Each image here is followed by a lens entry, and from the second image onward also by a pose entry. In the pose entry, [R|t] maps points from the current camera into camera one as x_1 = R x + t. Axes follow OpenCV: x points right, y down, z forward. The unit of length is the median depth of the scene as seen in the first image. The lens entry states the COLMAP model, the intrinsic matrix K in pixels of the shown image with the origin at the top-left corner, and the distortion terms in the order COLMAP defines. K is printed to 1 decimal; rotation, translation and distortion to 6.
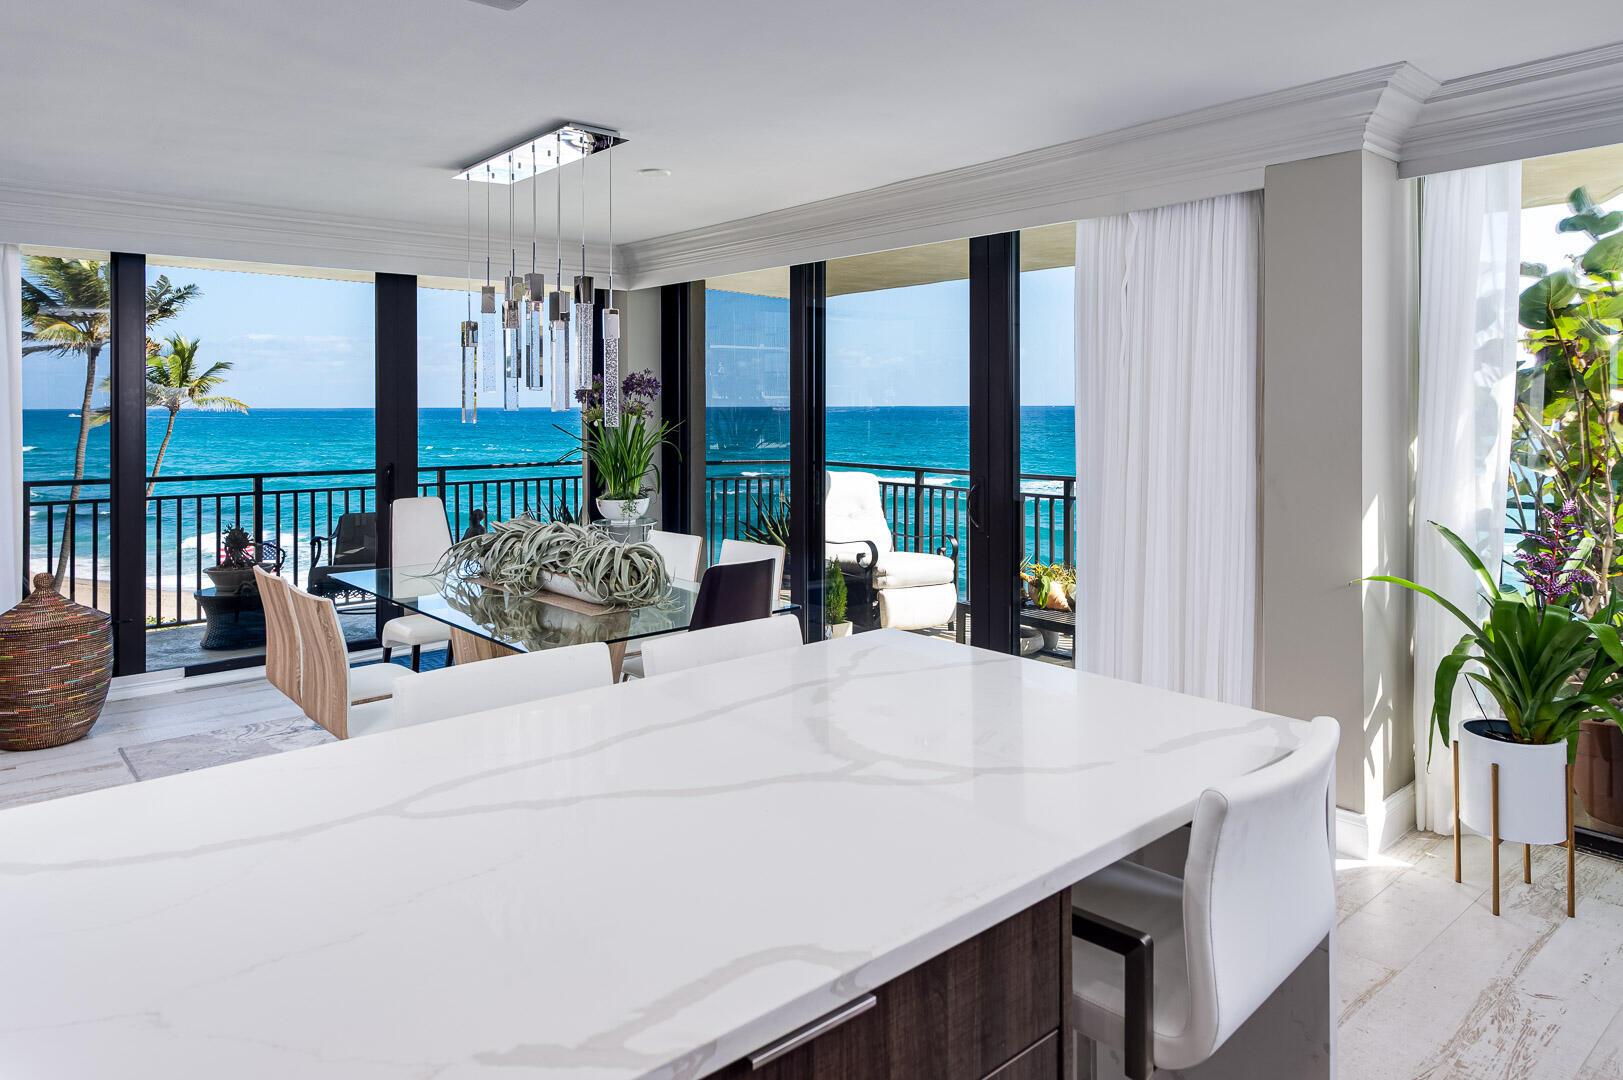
lens RADIAL K [[1026.8, 0, 811.5], [0, 1026.8, 540.0], [0, 0, 1]] dist [-0.002394, -0.003574]
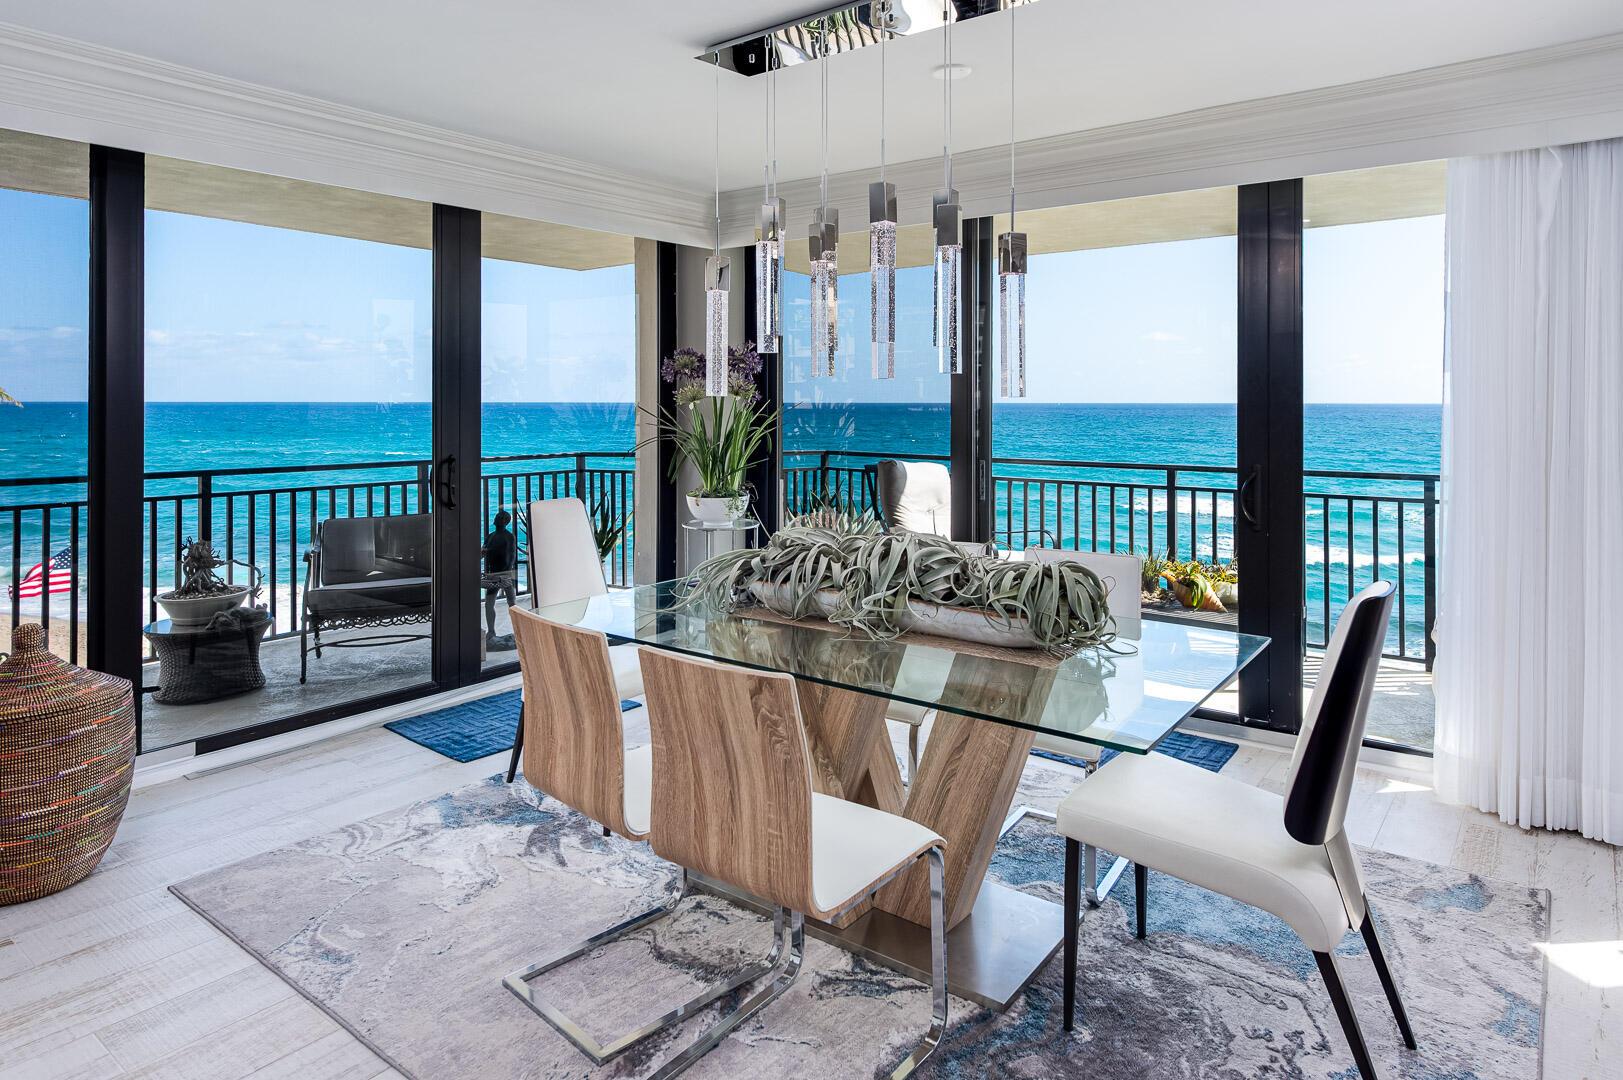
lens RADIAL K [[993.5, 0, 811.5], [0, 993.5, 540.0], [0, 0, 1]] dist [-0.004762, -0.000203]
pose [[0.986441, -0.007939, 0.163925, -0.316791], [0.008024, 0.999968, 0.000142, -0.012699], [-0.163921, 0.001176, 0.986473, 0.265483]]
